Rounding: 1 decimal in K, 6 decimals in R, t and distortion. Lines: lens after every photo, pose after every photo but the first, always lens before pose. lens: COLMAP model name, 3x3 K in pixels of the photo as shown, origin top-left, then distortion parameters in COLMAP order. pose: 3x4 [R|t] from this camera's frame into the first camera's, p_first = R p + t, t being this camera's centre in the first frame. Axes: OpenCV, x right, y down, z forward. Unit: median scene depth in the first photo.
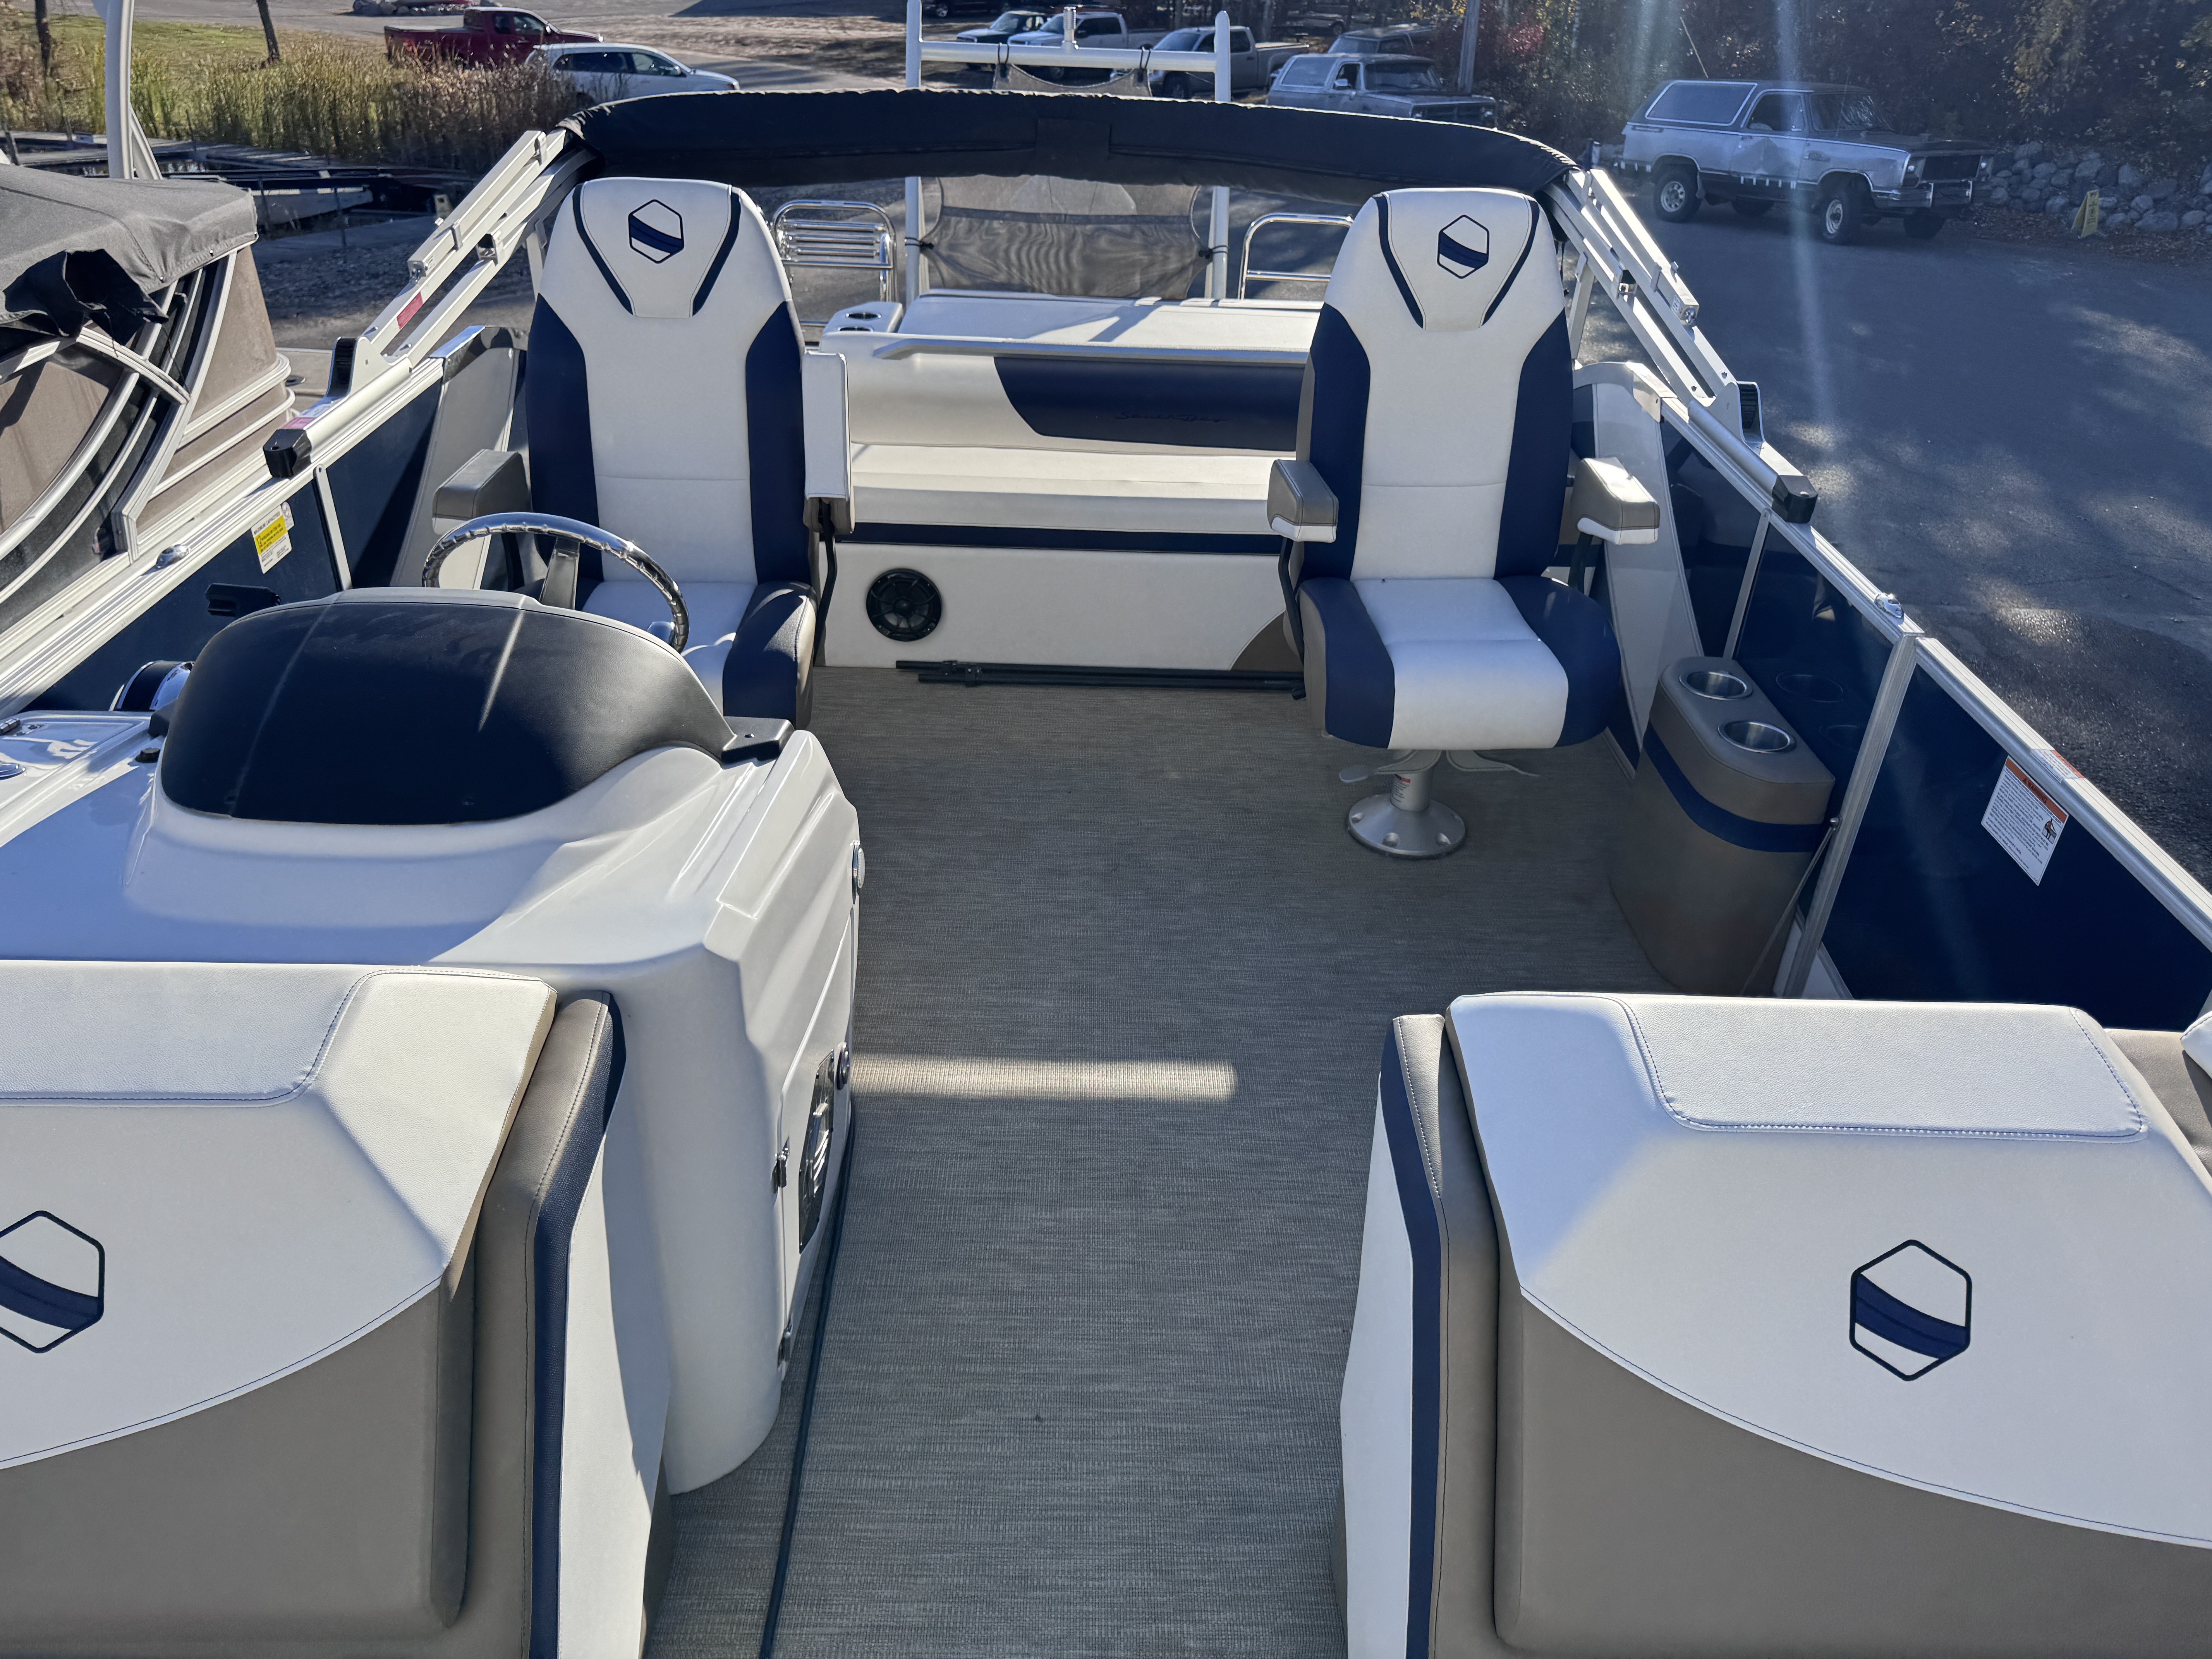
lens RADIAL K [[1556.5, 0, 1115.9], [0, 1556.5, 838.5], [0, 0, 1]] dist [0.014456, -0.019184]
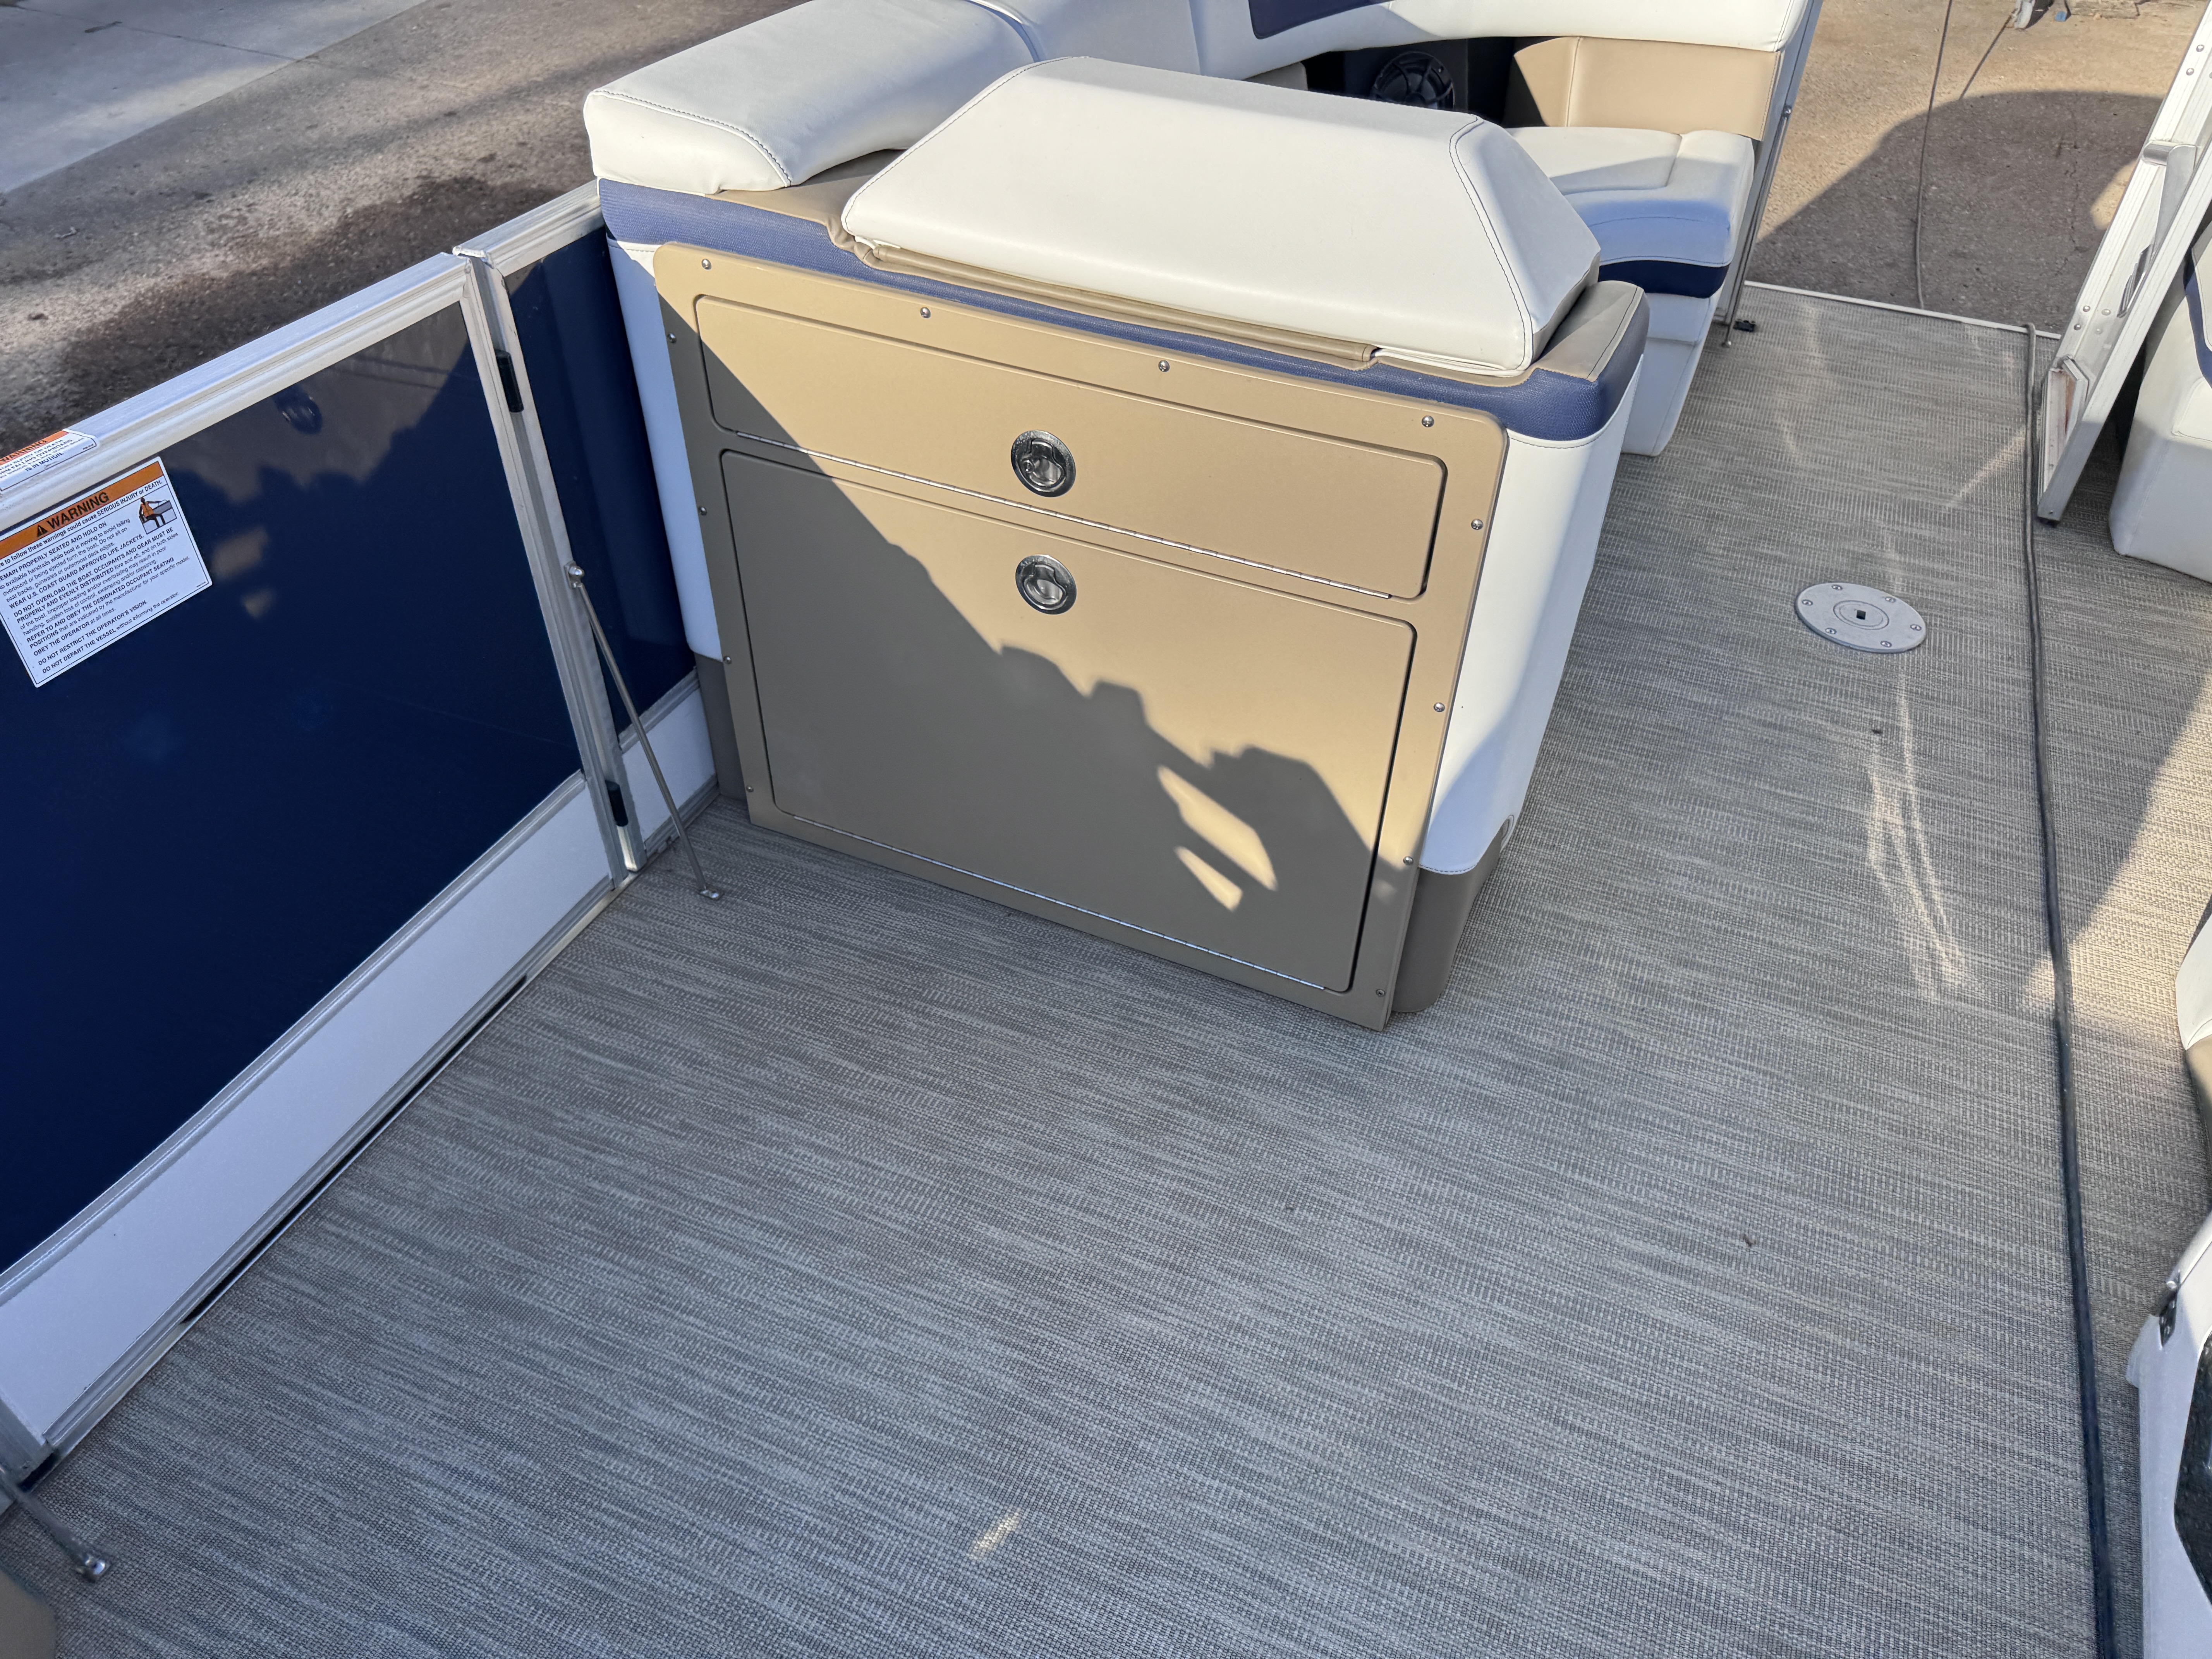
lens RADIAL K [[1556.5, 0, 1113.6], [0, 1556.5, 830.6], [0, 0, 1]] dist [0.014456, -0.019184]
pose [[-0.912794, -0.304189, 0.272537, 0.047330], [0.169706, 0.324474, 0.930546, -0.250380], [-0.371493, 0.895648, -0.244555, 0.630904]]
